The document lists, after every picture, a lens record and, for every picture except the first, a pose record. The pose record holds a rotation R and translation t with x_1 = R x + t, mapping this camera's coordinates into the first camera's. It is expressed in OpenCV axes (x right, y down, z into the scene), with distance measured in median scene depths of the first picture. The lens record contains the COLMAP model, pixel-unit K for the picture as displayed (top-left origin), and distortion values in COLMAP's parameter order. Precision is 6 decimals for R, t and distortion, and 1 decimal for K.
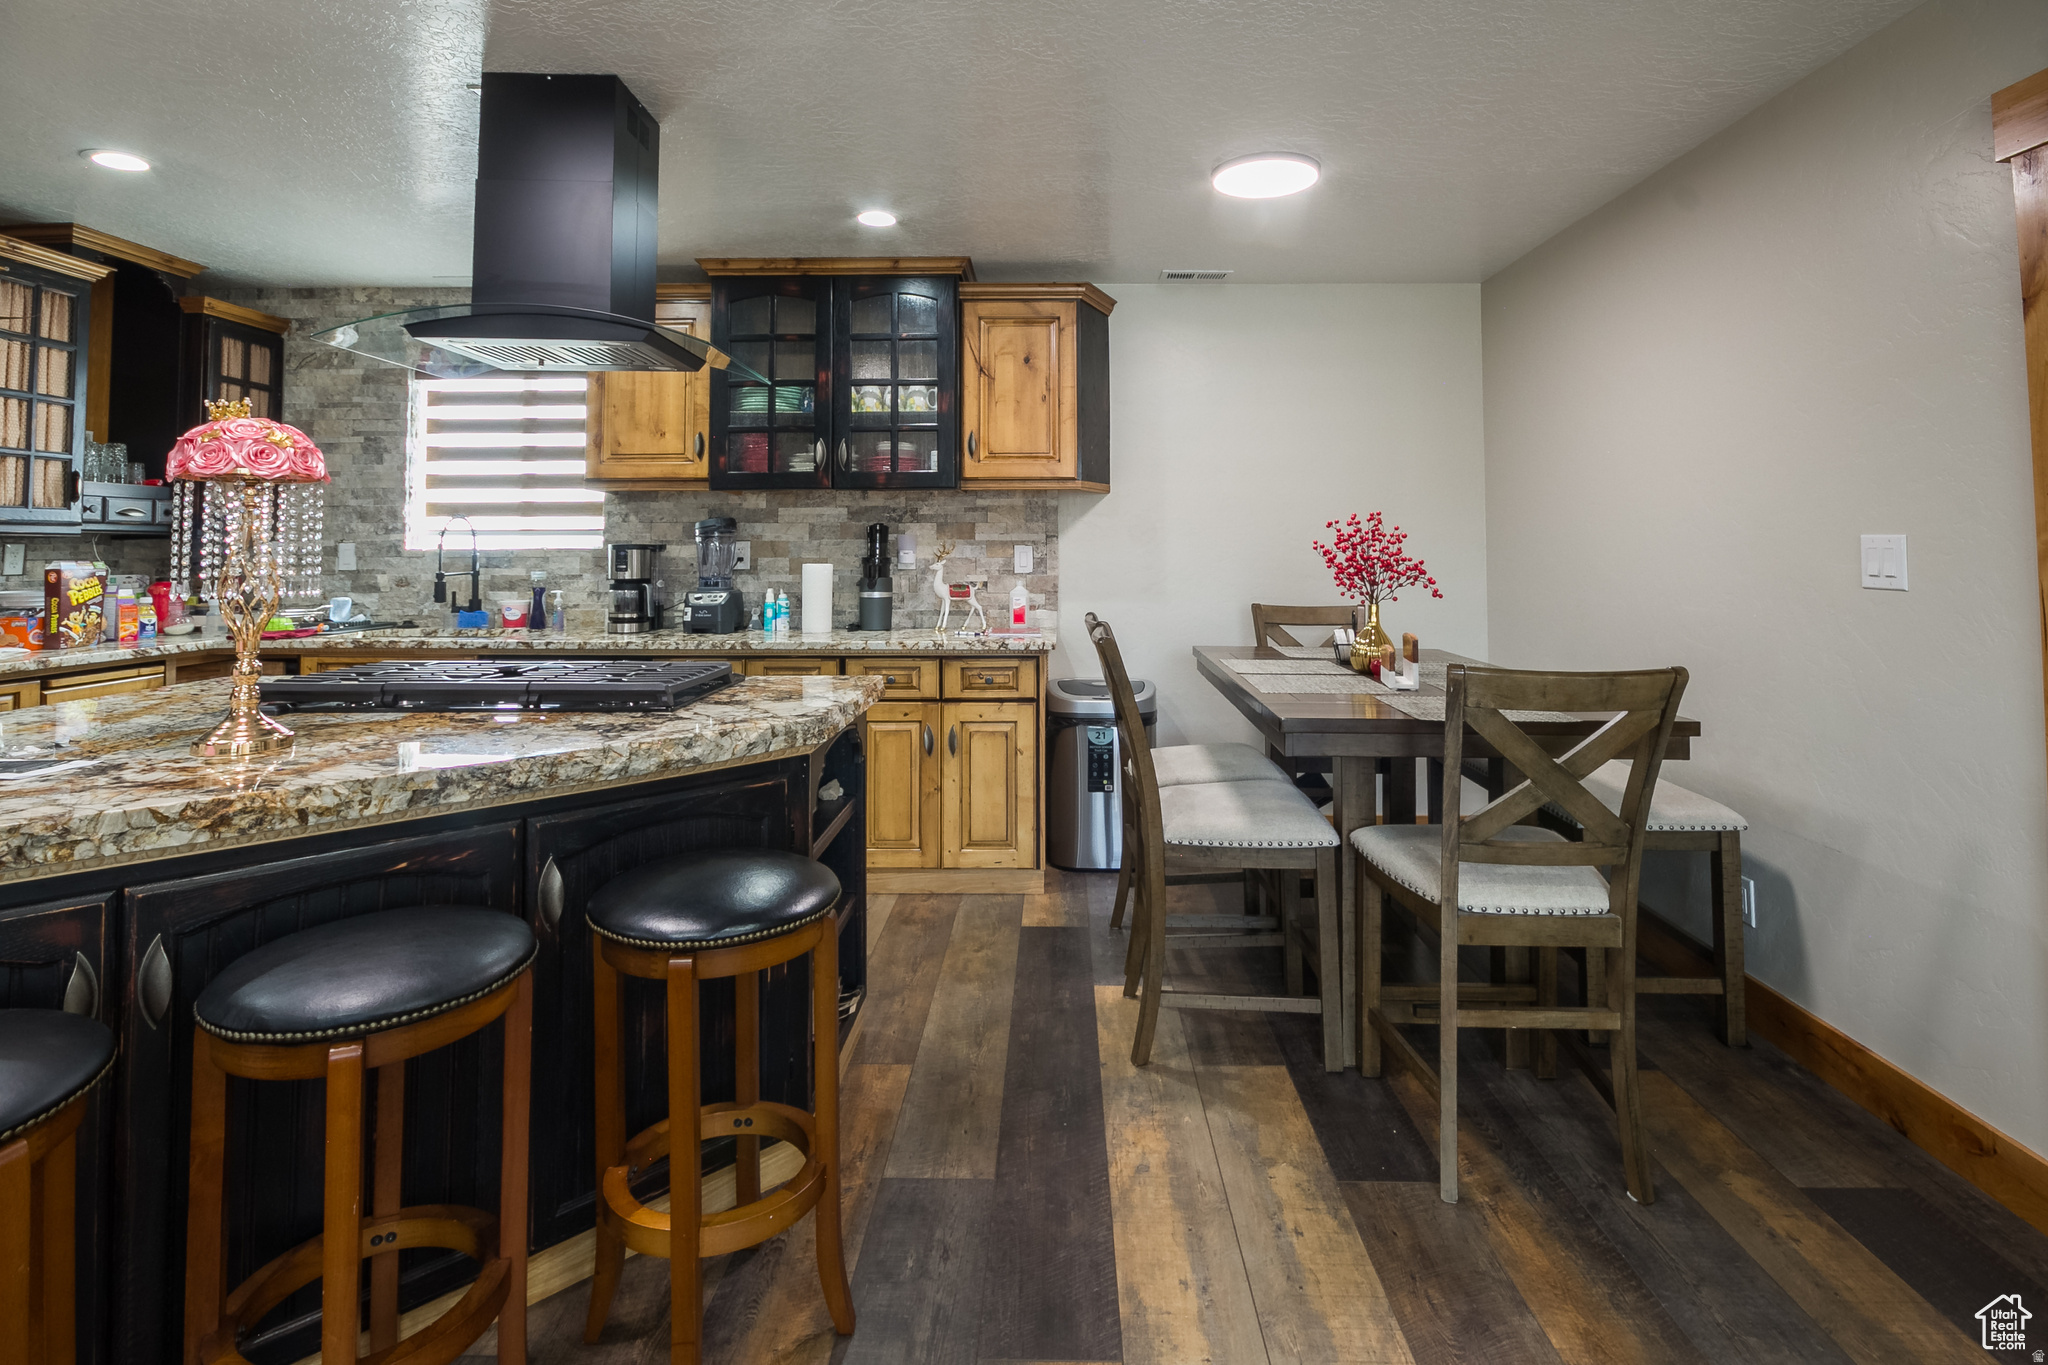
lens RADIAL K [[1004.2, 0, 1071.7], [0, 1004.2, 507.3], [0, 0, 1]] dist [0.001600, -0.007058]
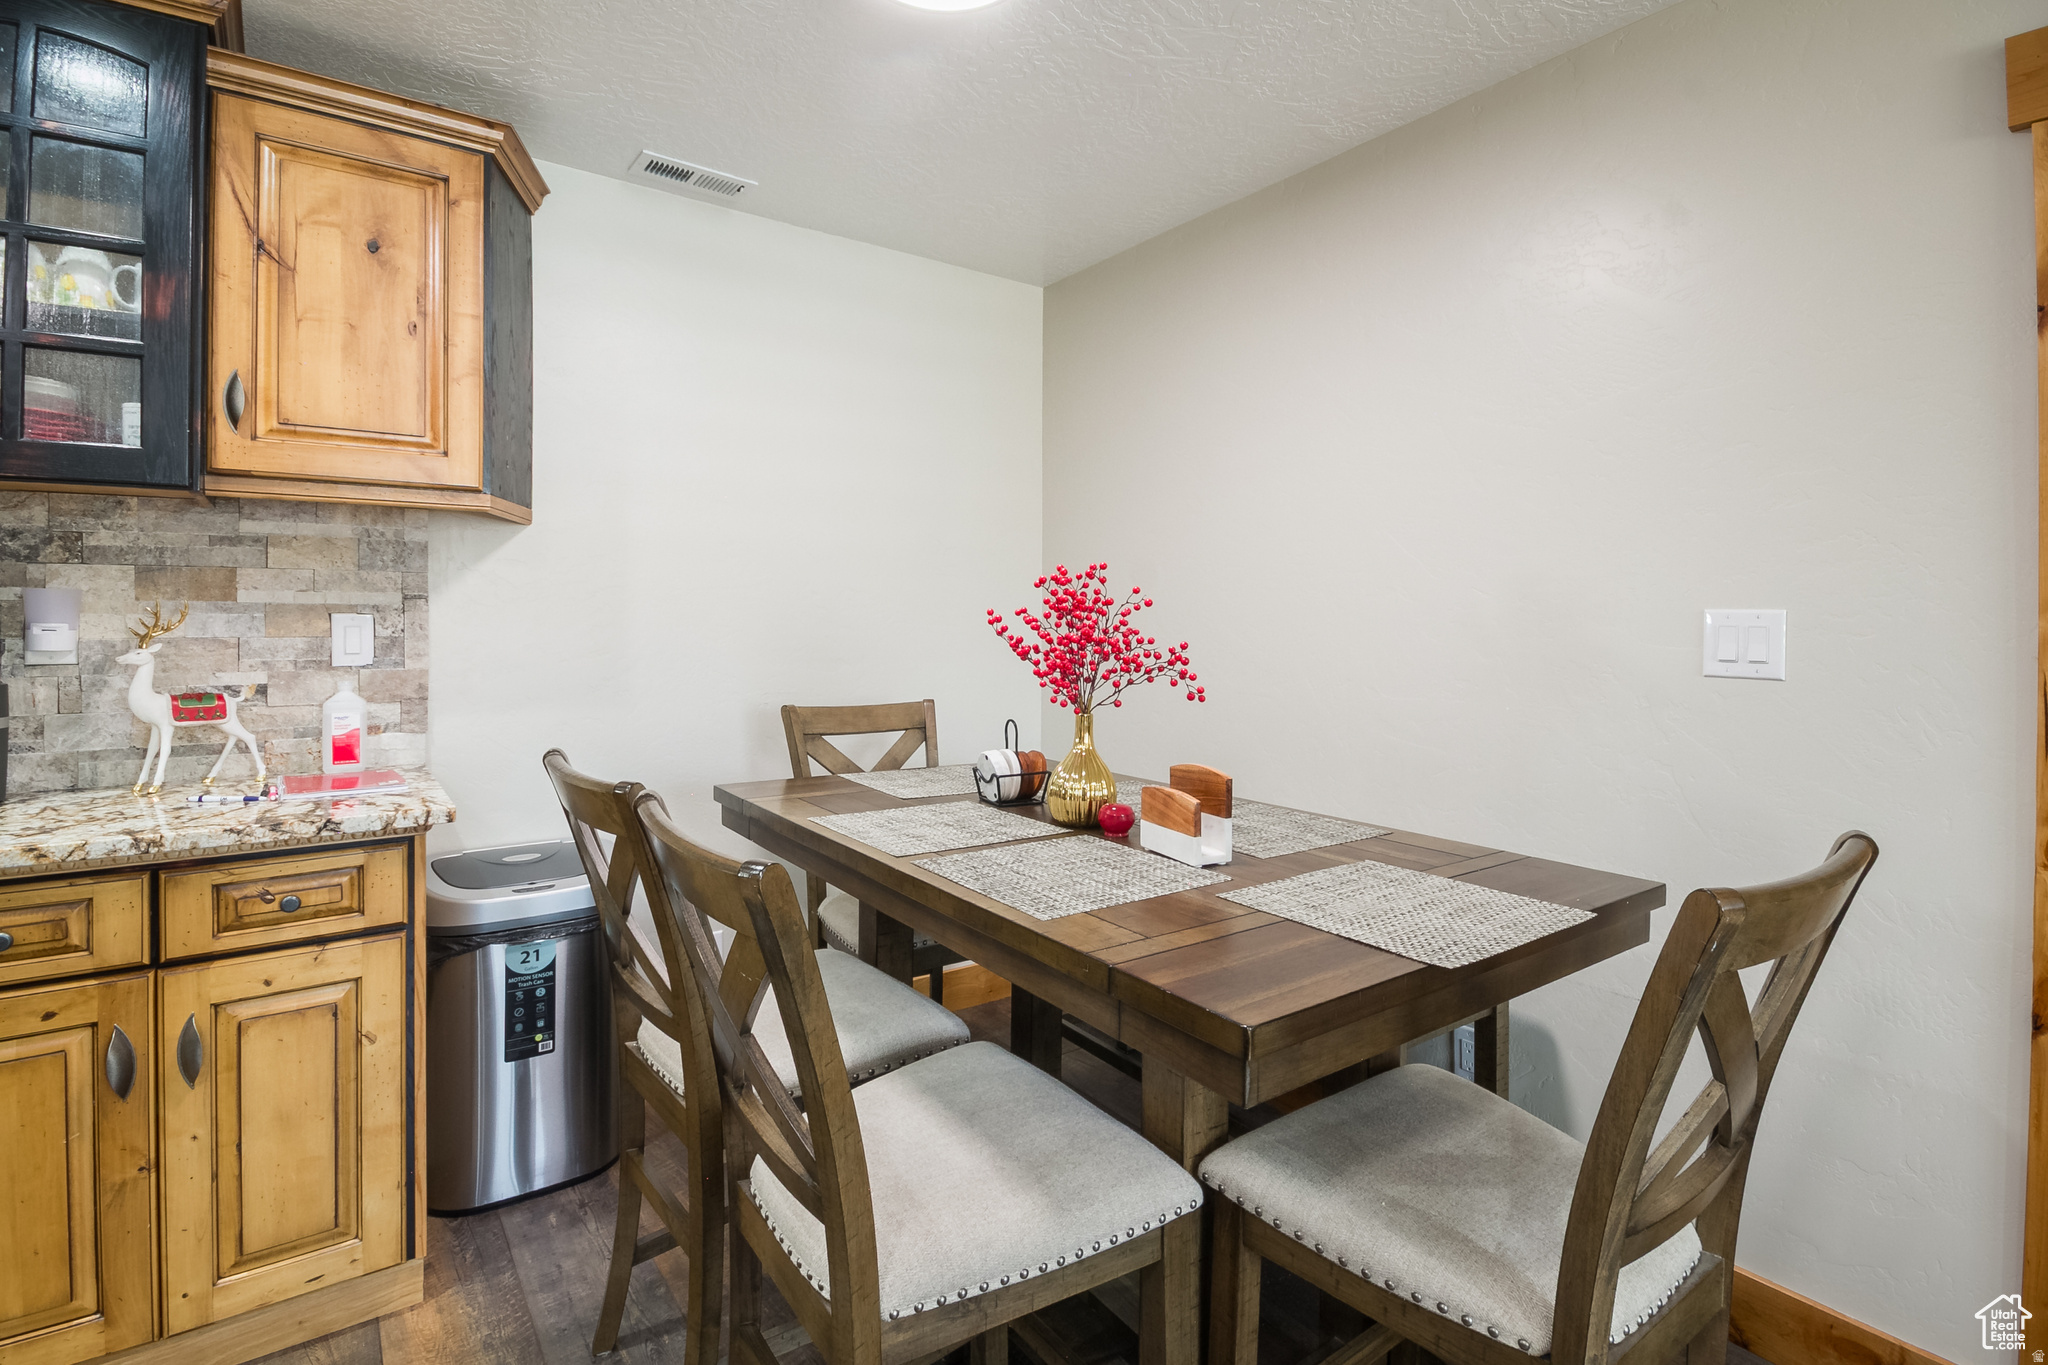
lens RADIAL K [[1004.2, 0, 1036.0], [0, 1004.2, 617.7], [0, 0, 1]] dist [0.001600, -0.007058]
pose [[0.818743, 0.004318, 0.574144, -0.061461], [-0.028065, 0.999077, 0.032508, 0.014192], [-0.573474, -0.042728, 0.818109, 0.394254]]
